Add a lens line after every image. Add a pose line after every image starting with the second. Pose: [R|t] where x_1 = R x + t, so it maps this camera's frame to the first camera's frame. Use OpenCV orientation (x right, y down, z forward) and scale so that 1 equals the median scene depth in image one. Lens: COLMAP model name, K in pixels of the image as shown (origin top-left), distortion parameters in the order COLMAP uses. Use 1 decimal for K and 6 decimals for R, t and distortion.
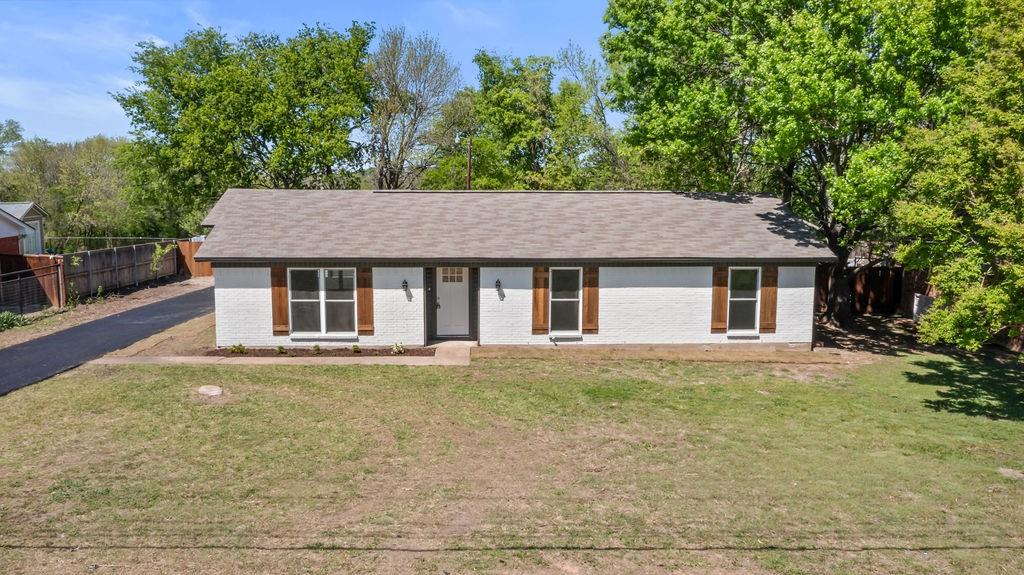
lens RADIAL K [[846.7, 0, 463.4], [0, 846.7, 288.6], [0, 0, 1]] dist [-0.032348, 0.005532]
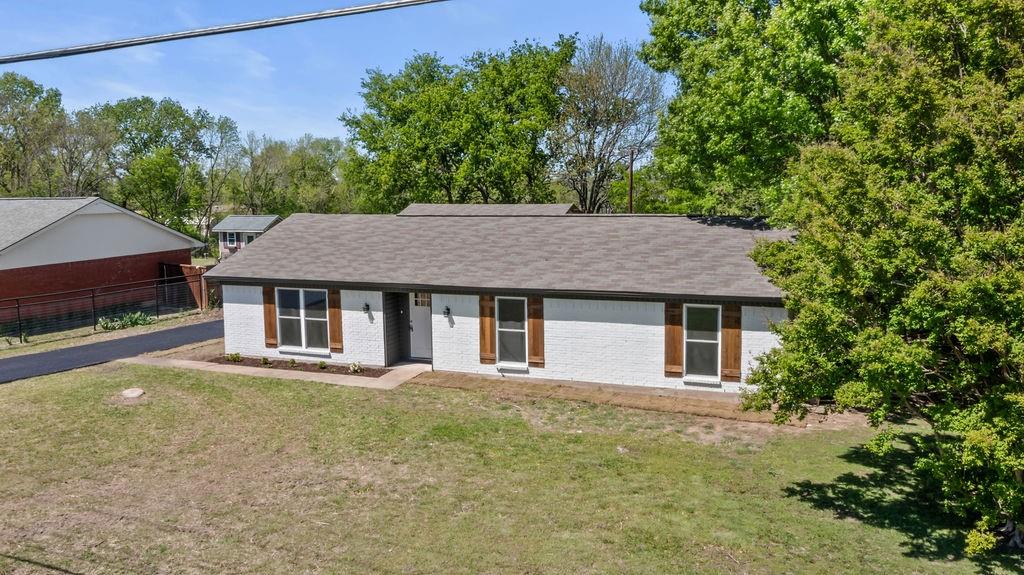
lens RADIAL K [[846.7, 0, 463.4], [0, 846.7, 288.6], [0, 0, 1]] dist [-0.032348, 0.005532]
pose [[0.909441, 0.036741, -0.414207, 0.471359], [-0.036978, 0.999288, 0.007448, -0.039828], [0.414186, 0.008543, 0.910152, 0.092876]]
